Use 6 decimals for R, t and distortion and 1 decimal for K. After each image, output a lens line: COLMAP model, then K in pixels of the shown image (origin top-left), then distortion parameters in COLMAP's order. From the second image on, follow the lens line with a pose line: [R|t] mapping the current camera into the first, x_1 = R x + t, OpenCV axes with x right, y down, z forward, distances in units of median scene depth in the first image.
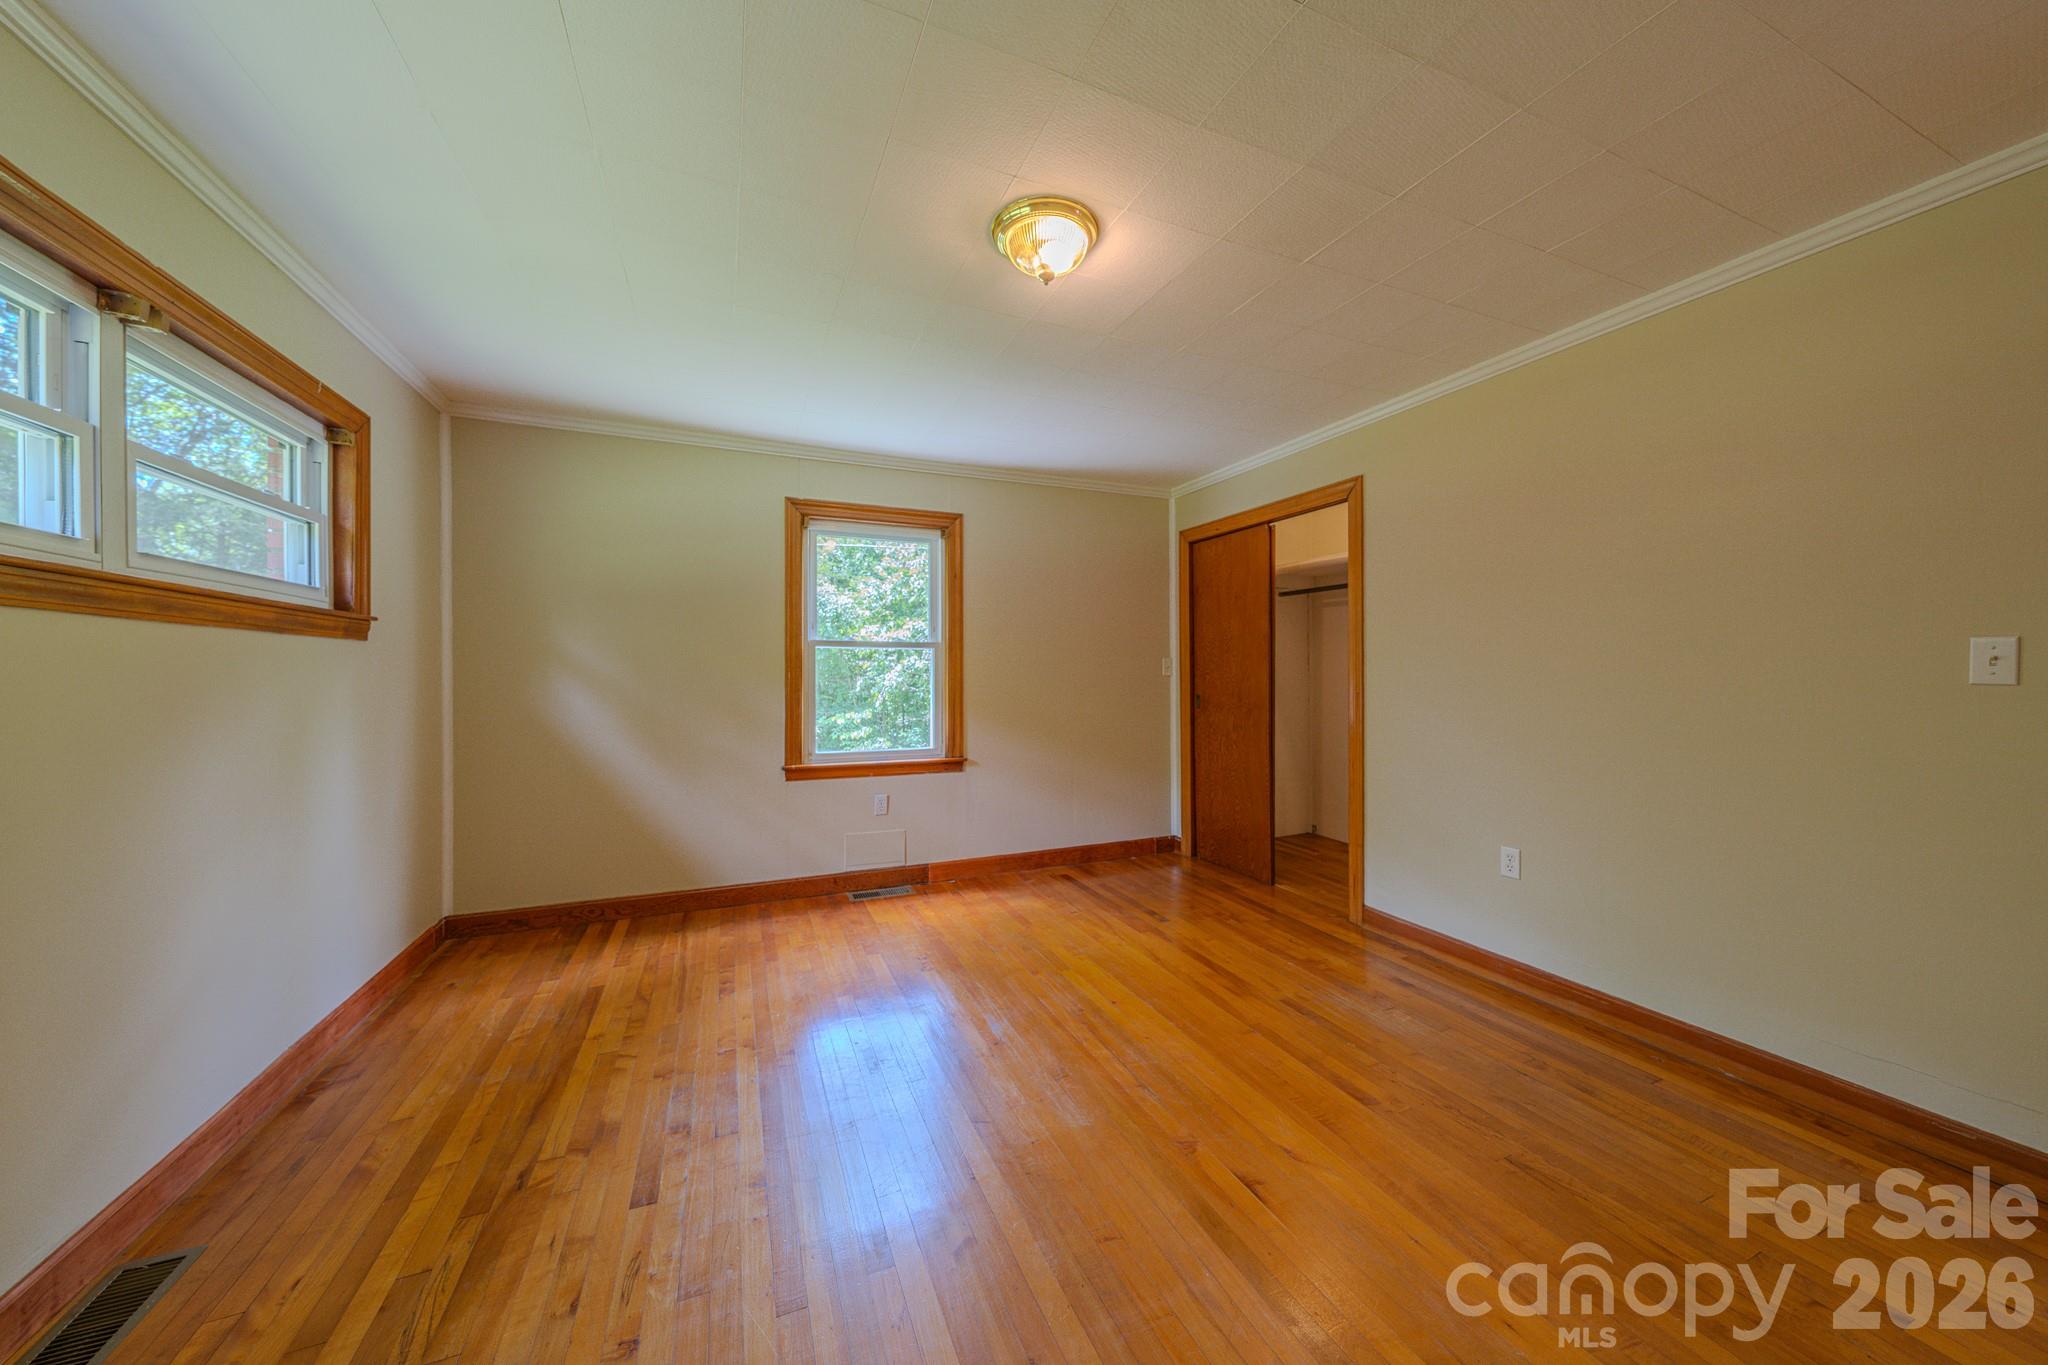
lens RADIAL K [[697.0, 0, 1025.6], [0, 697.0, 672.8], [0, 0, 1]] dist [-0.000287, 0.000082]
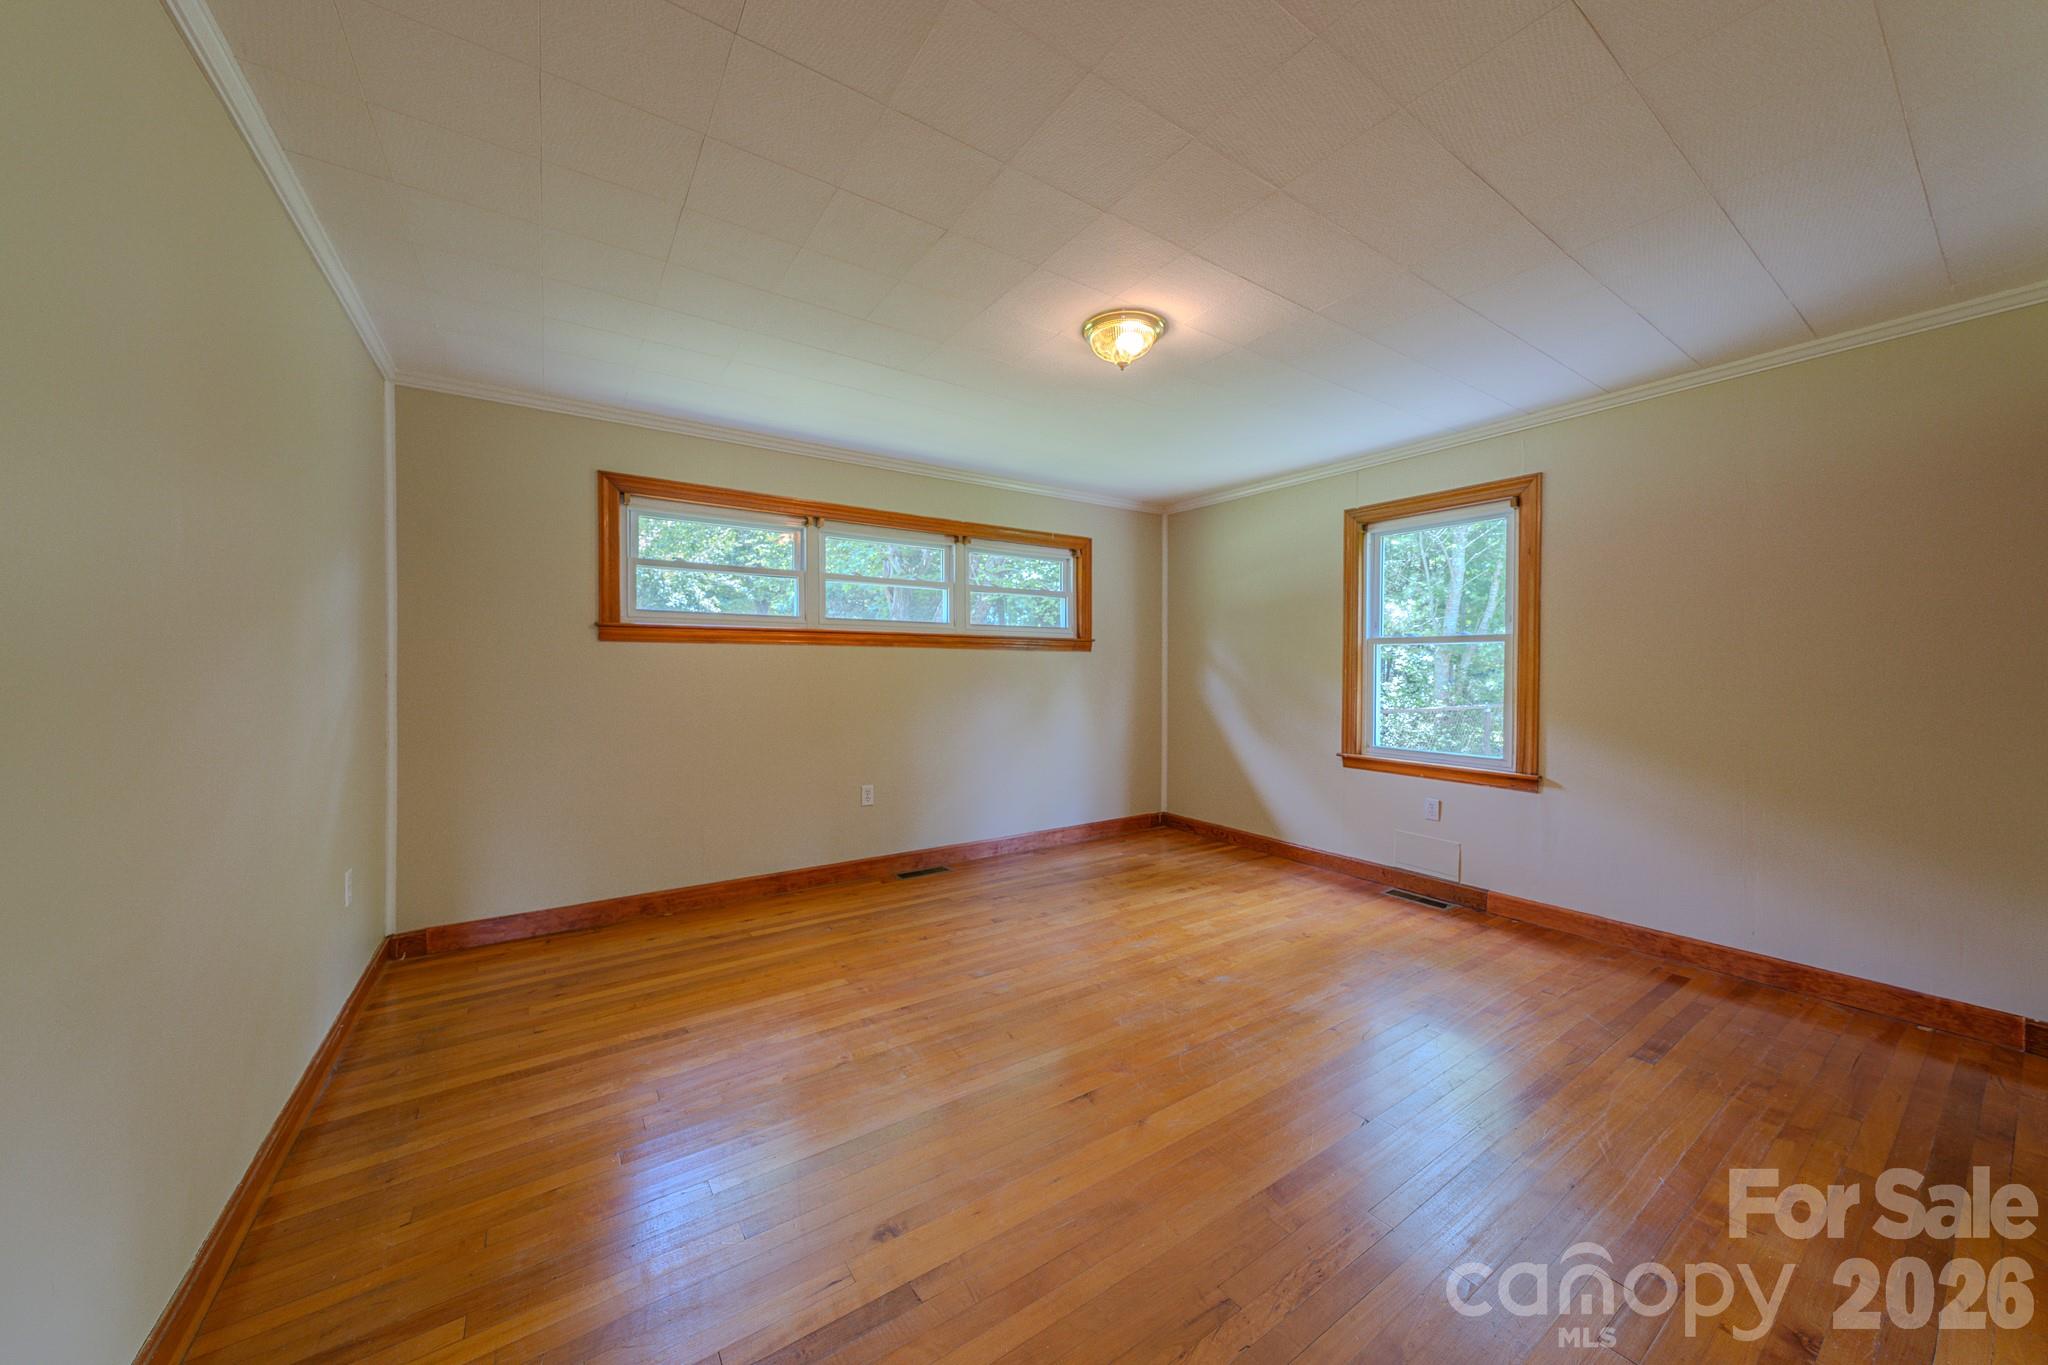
lens RADIAL K [[697.0, 0, 1025.6], [0, 697.0, 672.8], [0, 0, 1]] dist [-0.000287, 0.000082]
pose [[0.190788, 0.008766, -0.981592, 0.694877], [-0.004141, 0.999958, 0.008125, -0.001245], [0.981623, 0.002514, 0.190816, 0.313135]]
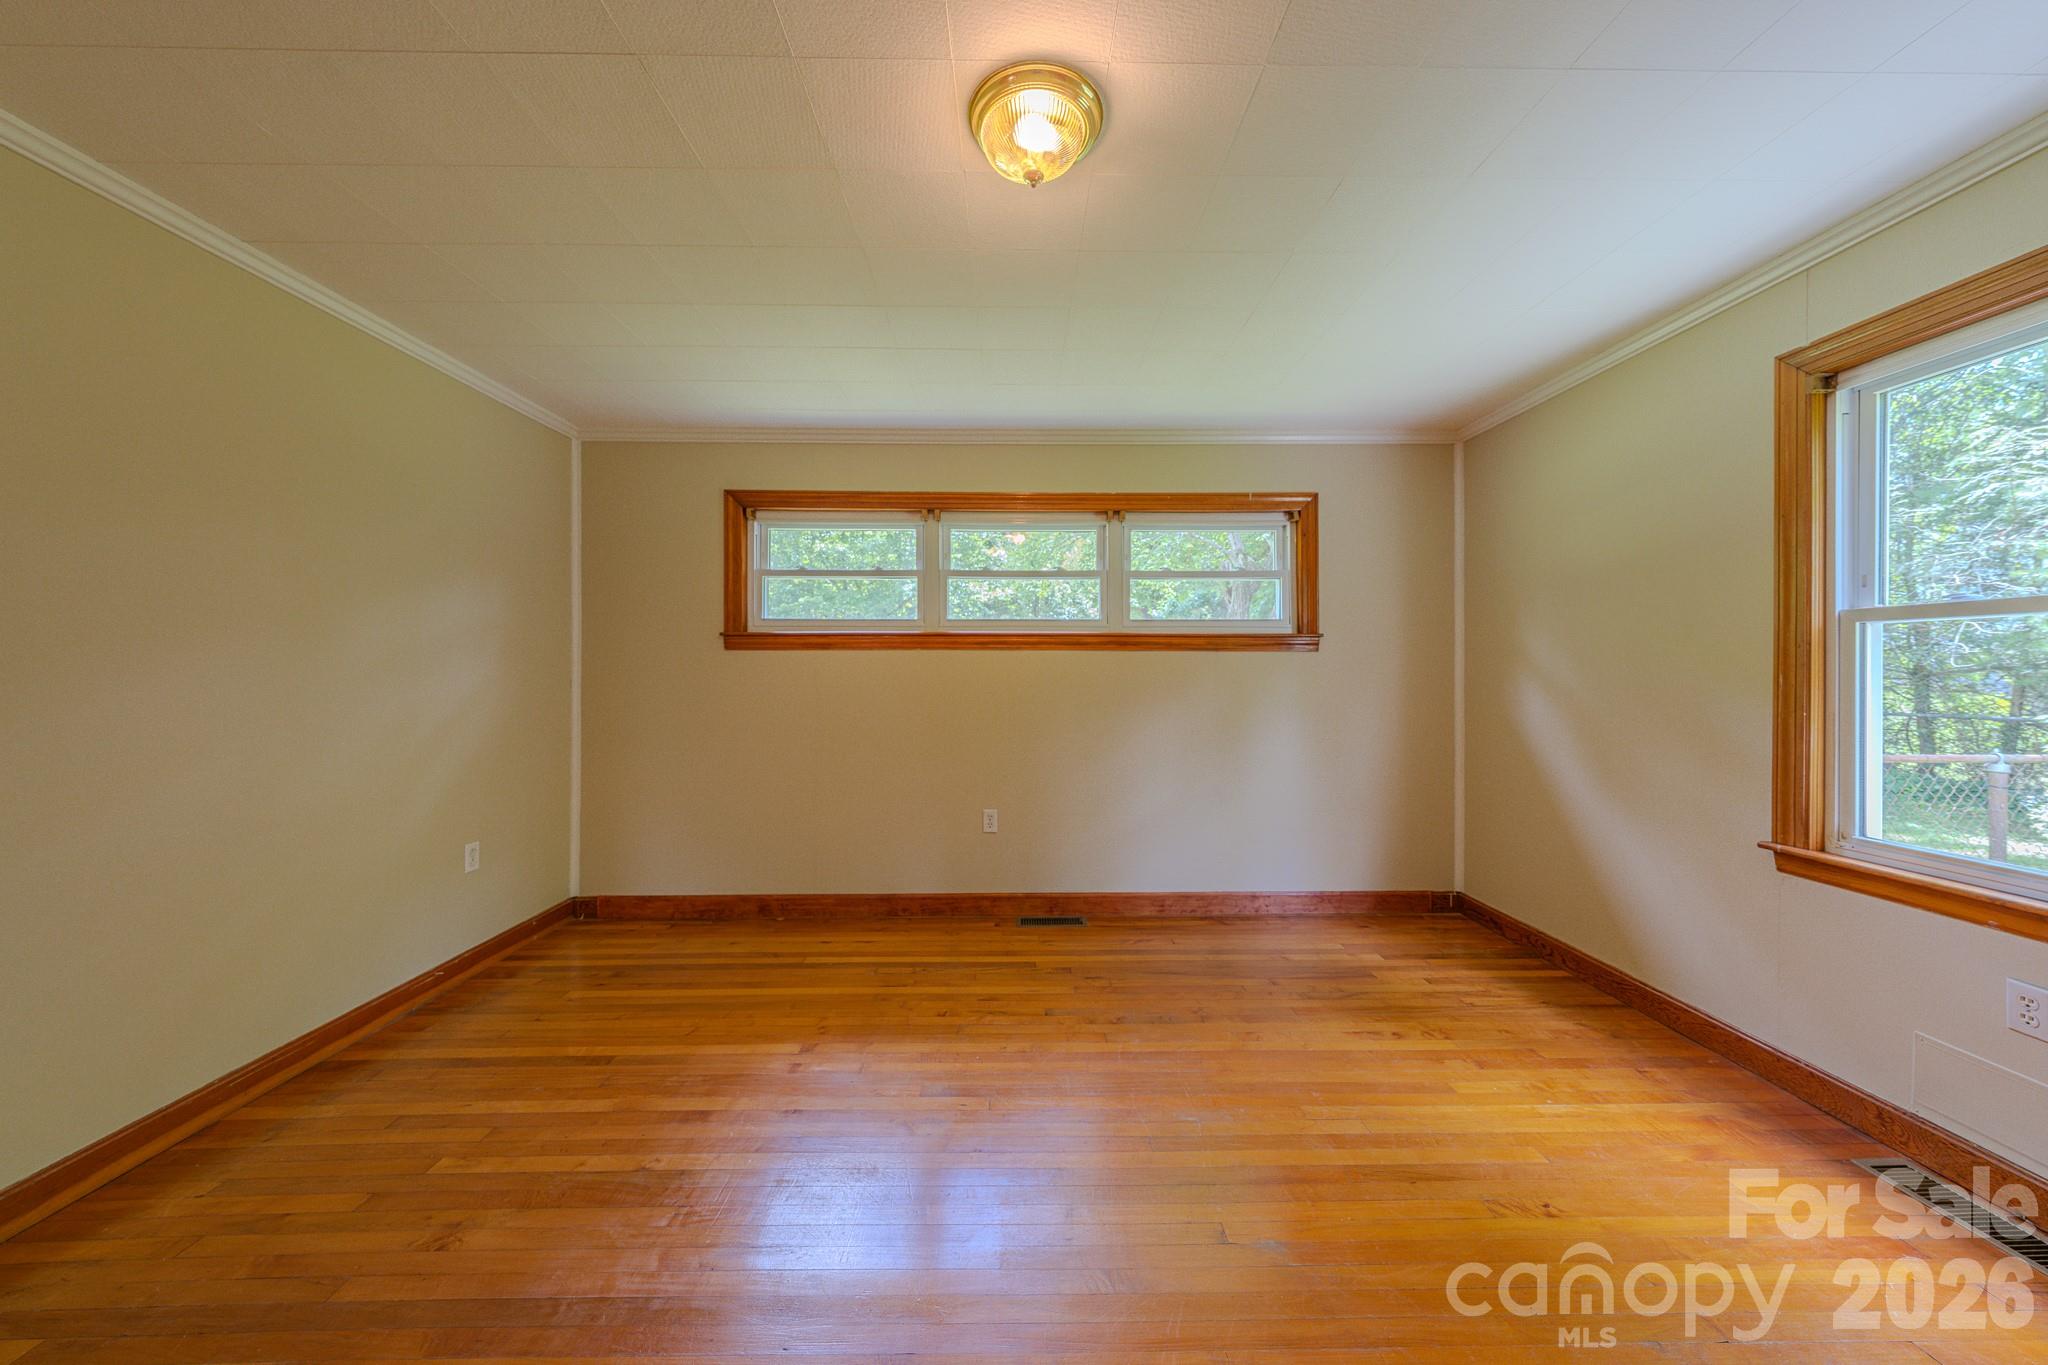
lens RADIAL K [[697.0, 0, 1025.6], [0, 697.0, 672.8], [0, 0, 1]] dist [-0.000287, 0.000082]
pose [[-0.379710, 0.002238, -0.925103, 0.422590], [0.000296, 0.999997, 0.002298, -0.003688], [0.925106, 0.000599, -0.379709, 0.706461]]
